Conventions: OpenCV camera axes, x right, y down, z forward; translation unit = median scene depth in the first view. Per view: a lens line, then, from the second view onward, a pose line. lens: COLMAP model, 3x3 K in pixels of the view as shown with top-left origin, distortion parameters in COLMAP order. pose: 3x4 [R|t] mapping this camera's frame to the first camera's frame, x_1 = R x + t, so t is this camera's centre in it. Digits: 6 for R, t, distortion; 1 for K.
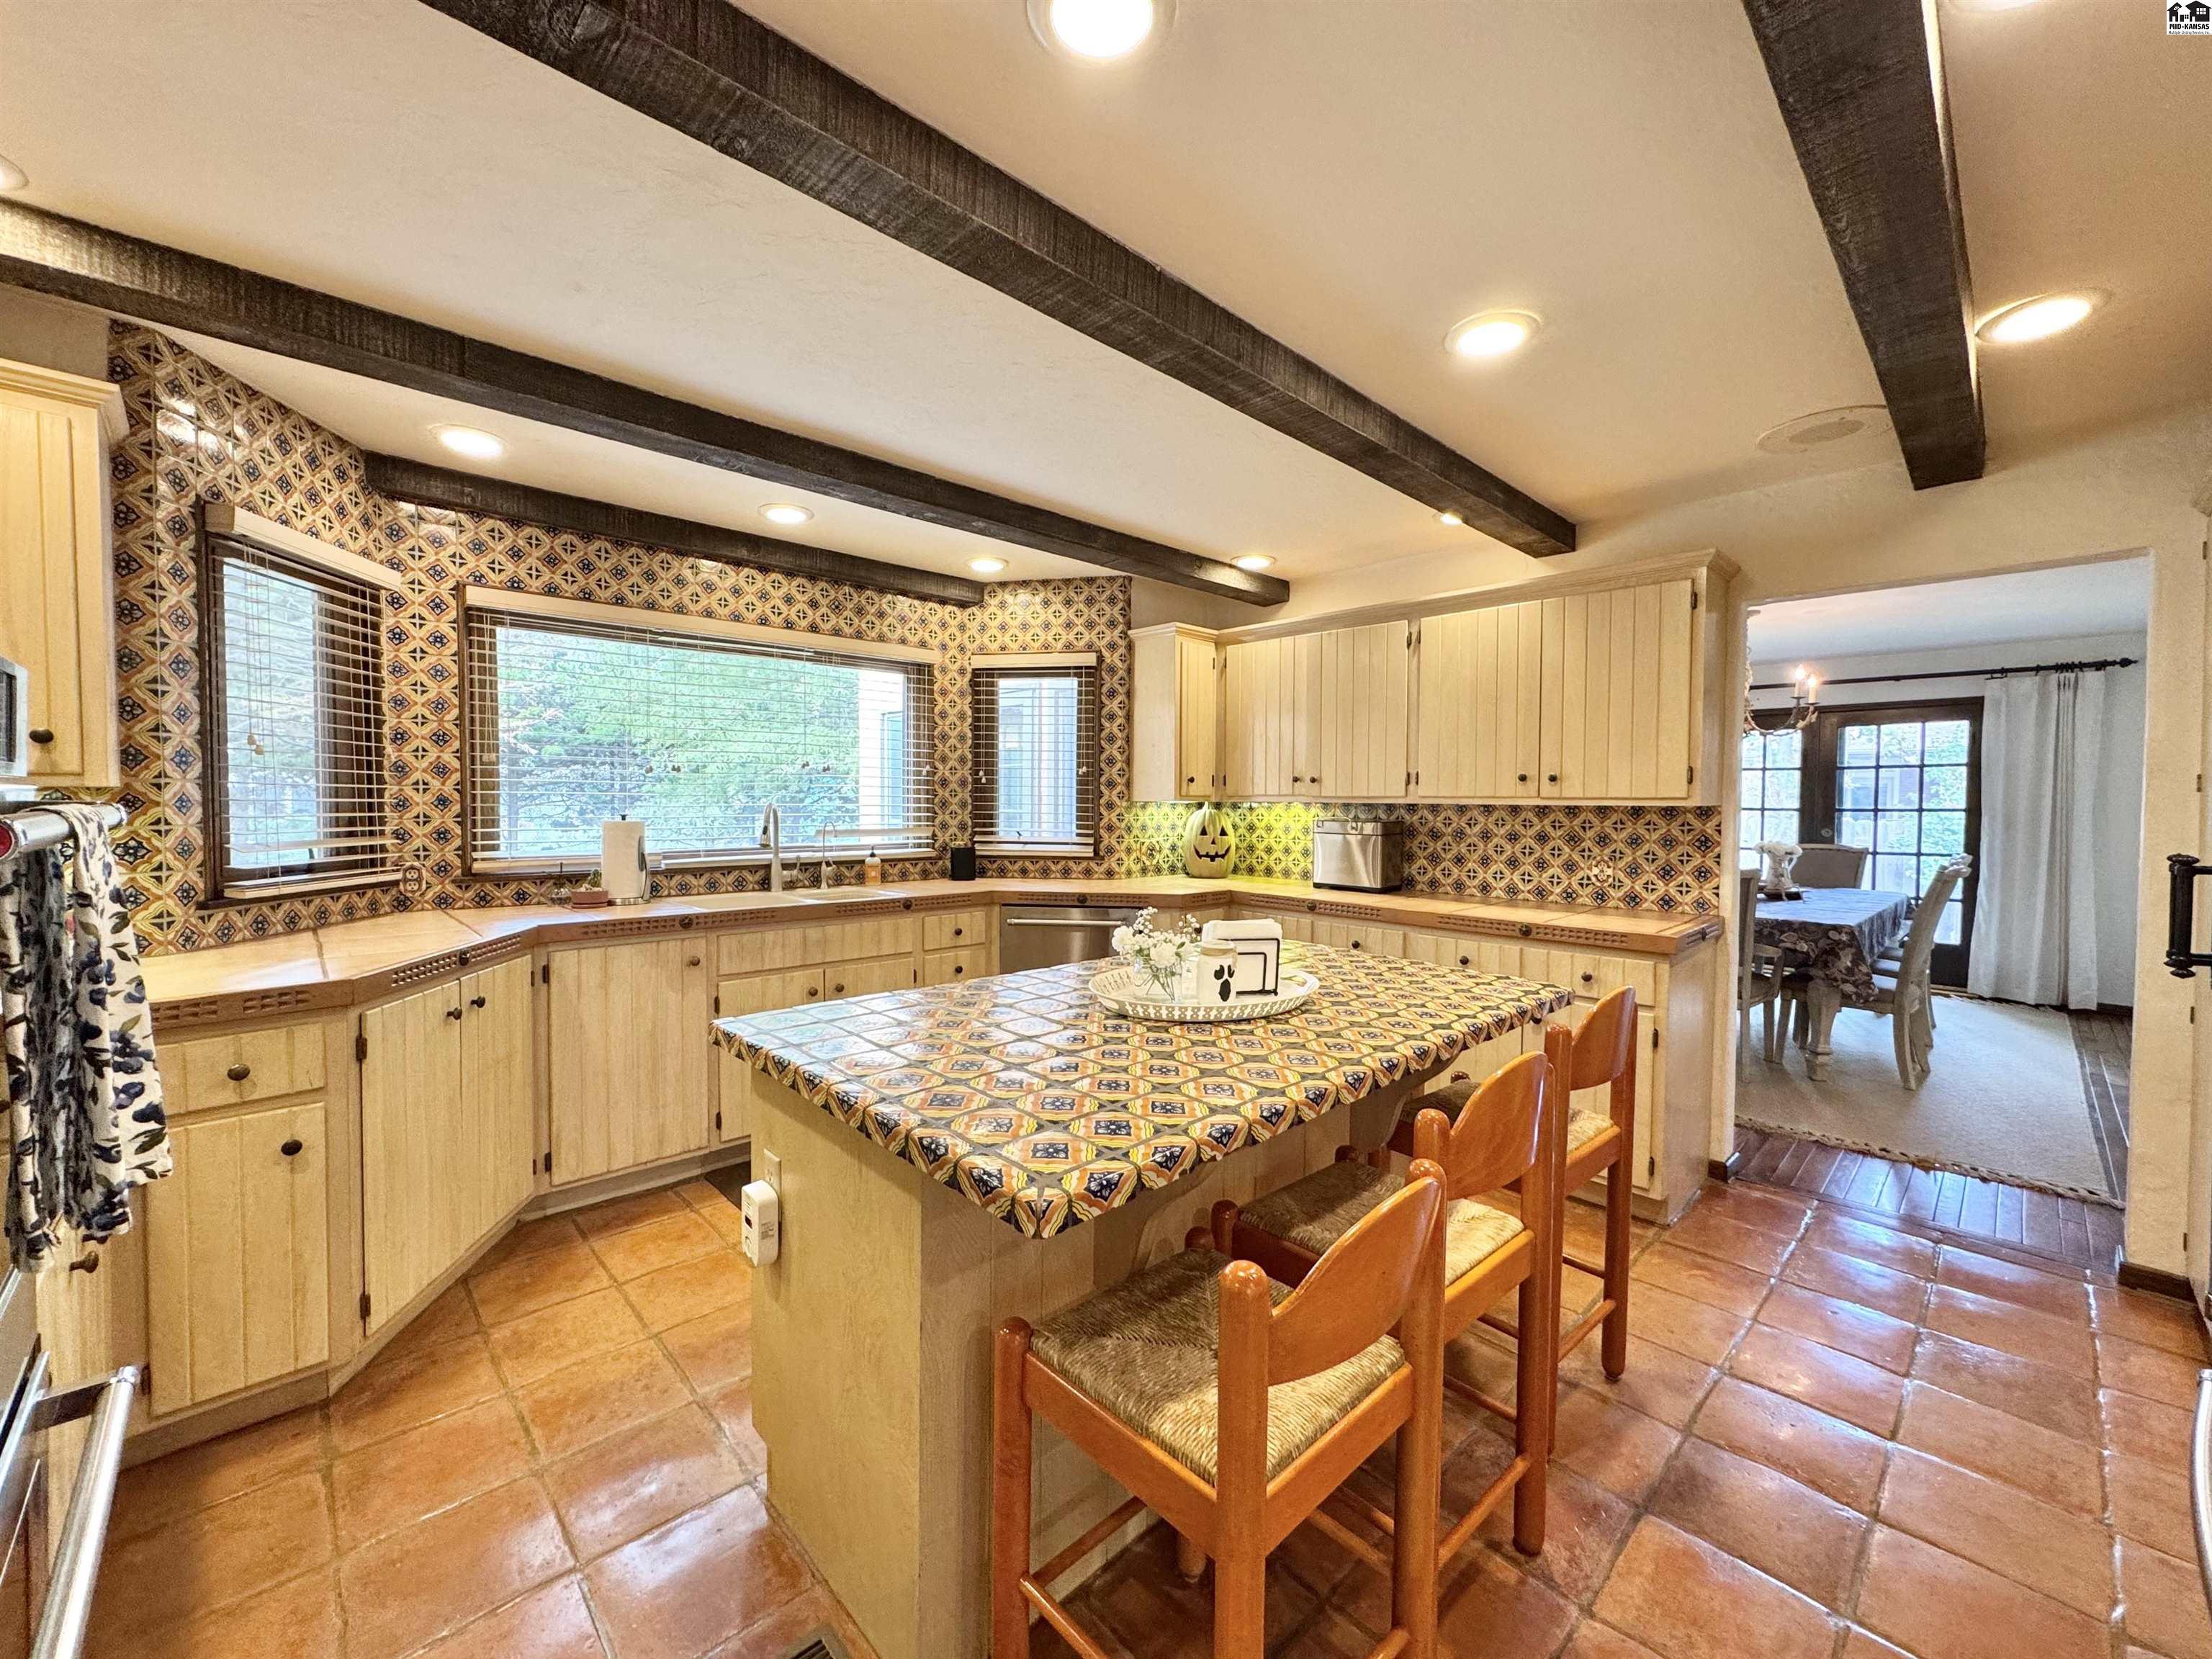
lens RADIAL K [[881.4, 0, 1104.2], [0, 881.4, 823.6], [0, 0, 1]] dist [-0.003963, -0.000422]
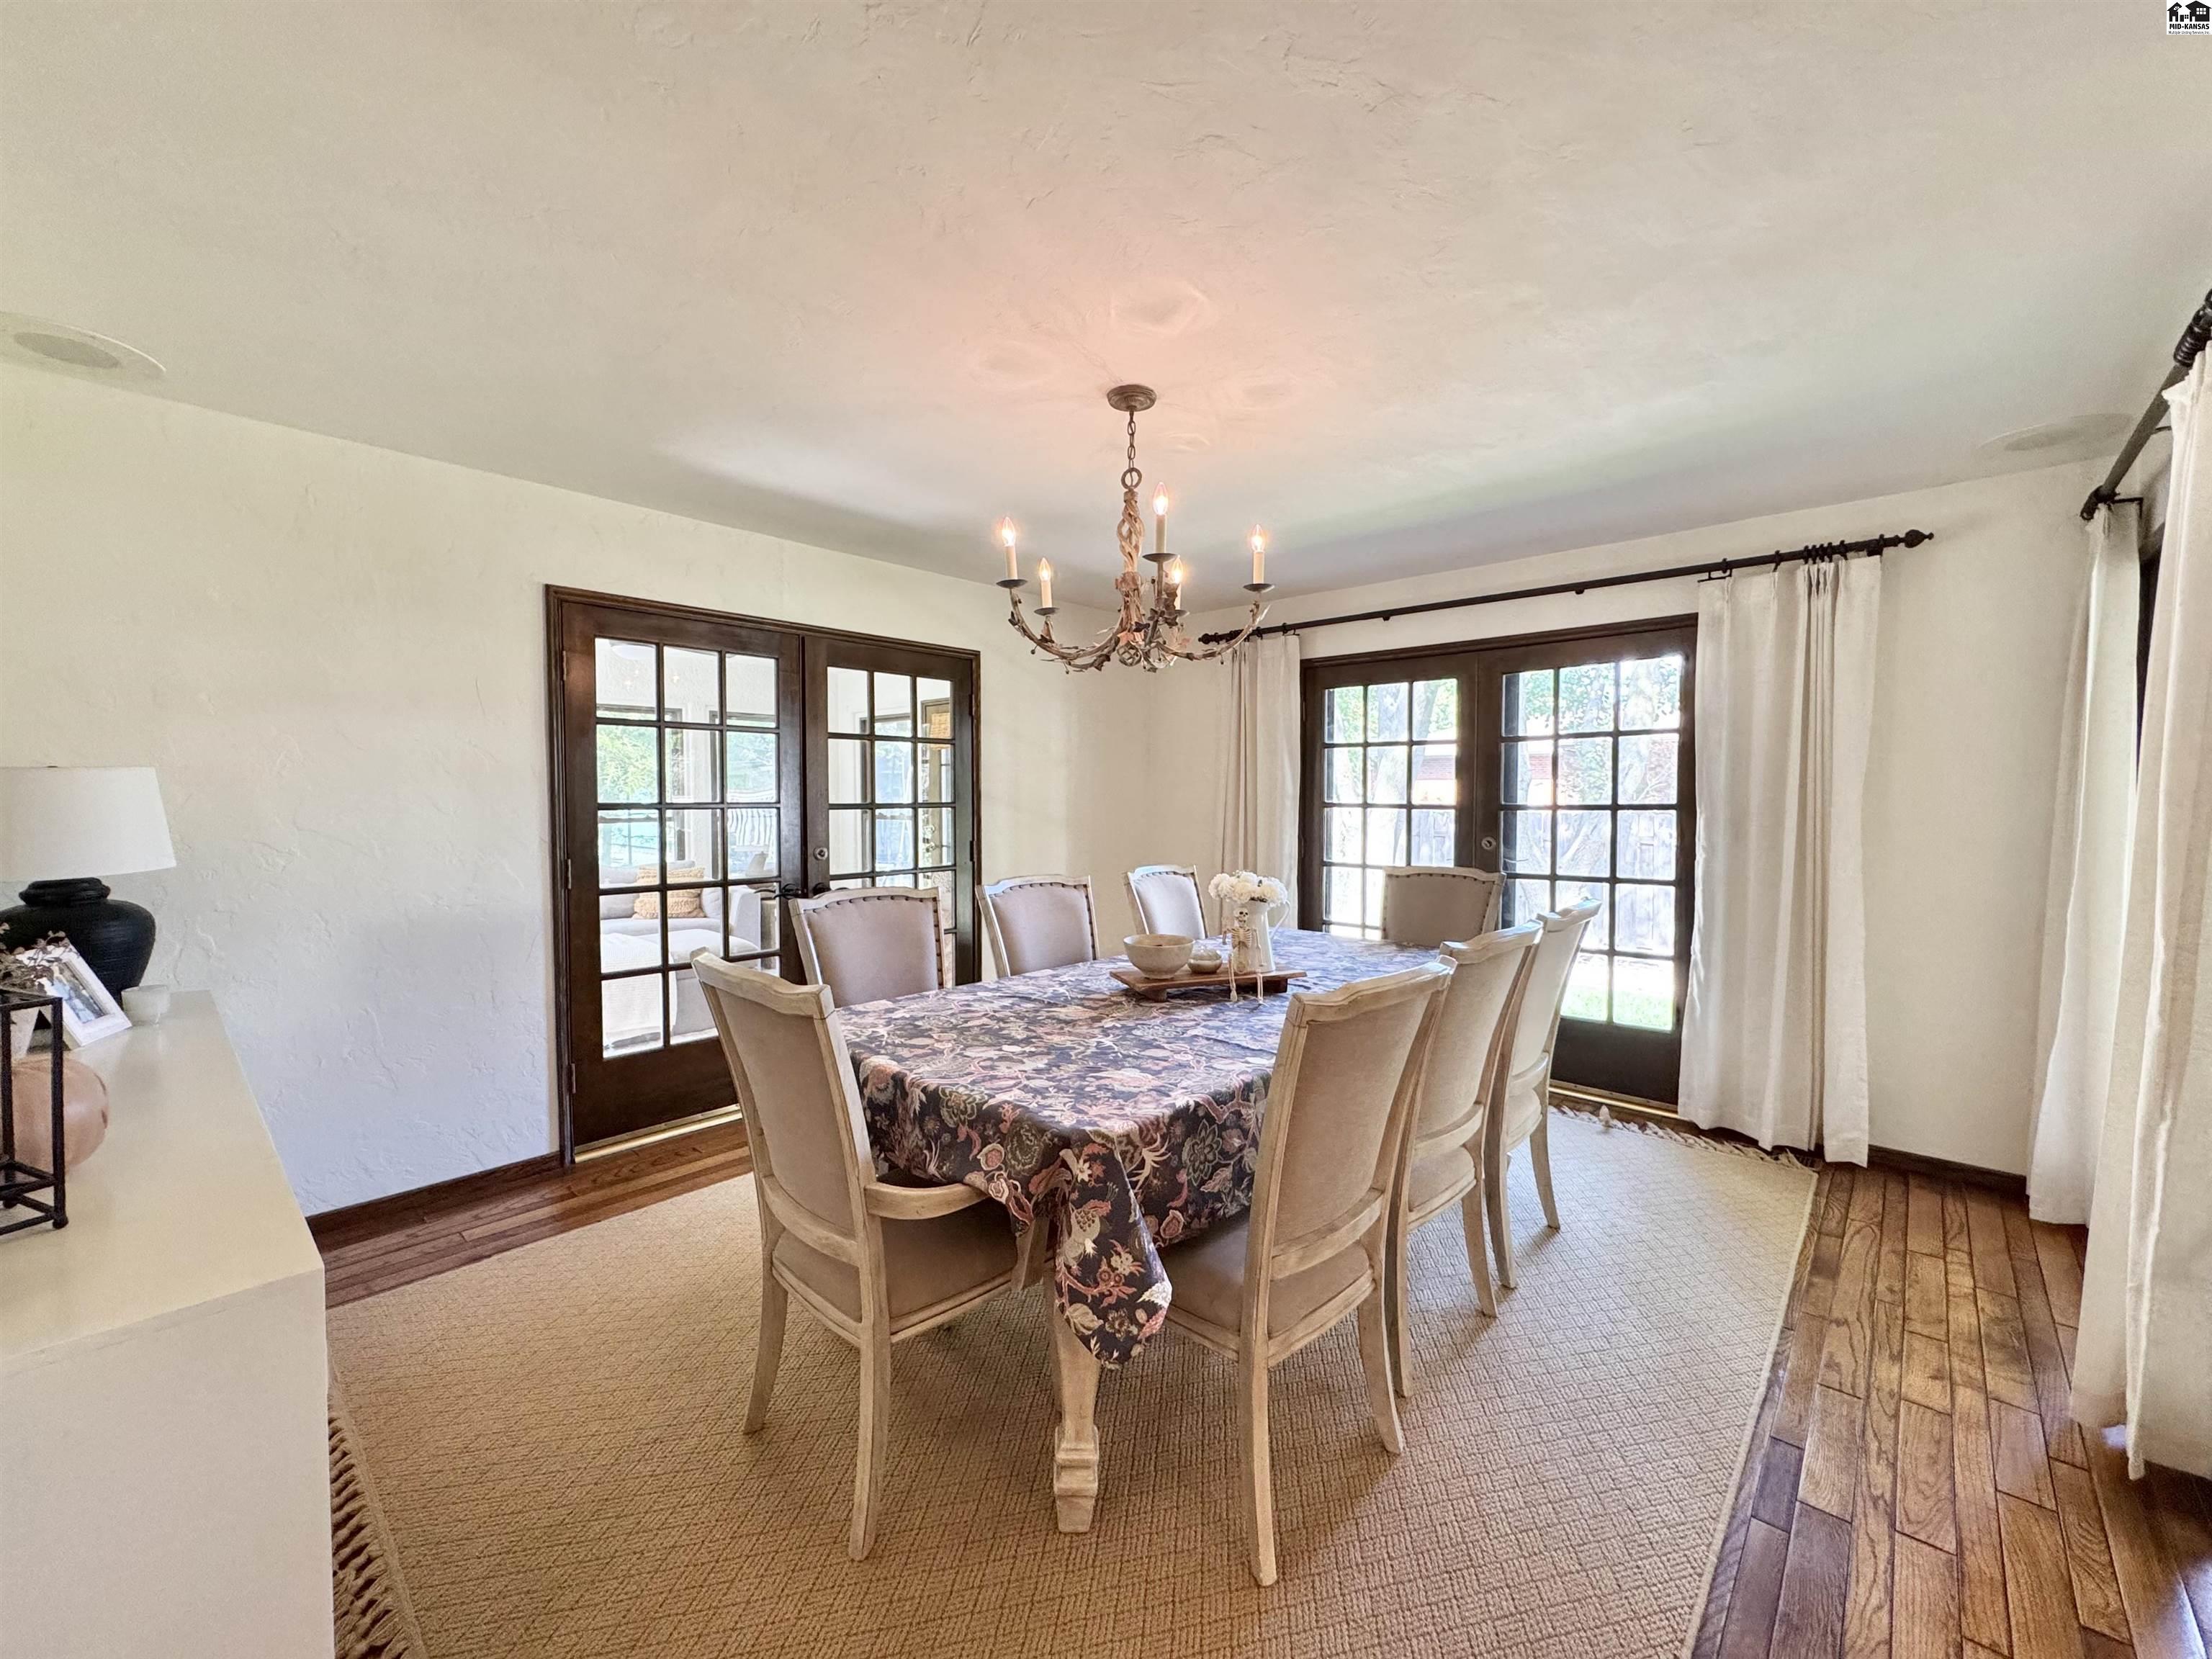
lens RADIAL K [[881.4, 0, 1103.9], [0, 881.4, 824.2], [0, 0, 1]] dist [-0.003963, -0.000422]
pose [[0.998277, -0.010496, 0.057732, 0.332875], [0.010047, 0.999917, 0.008062, -0.007119], [-0.057812, -0.007468, 0.998300, 0.254544]]
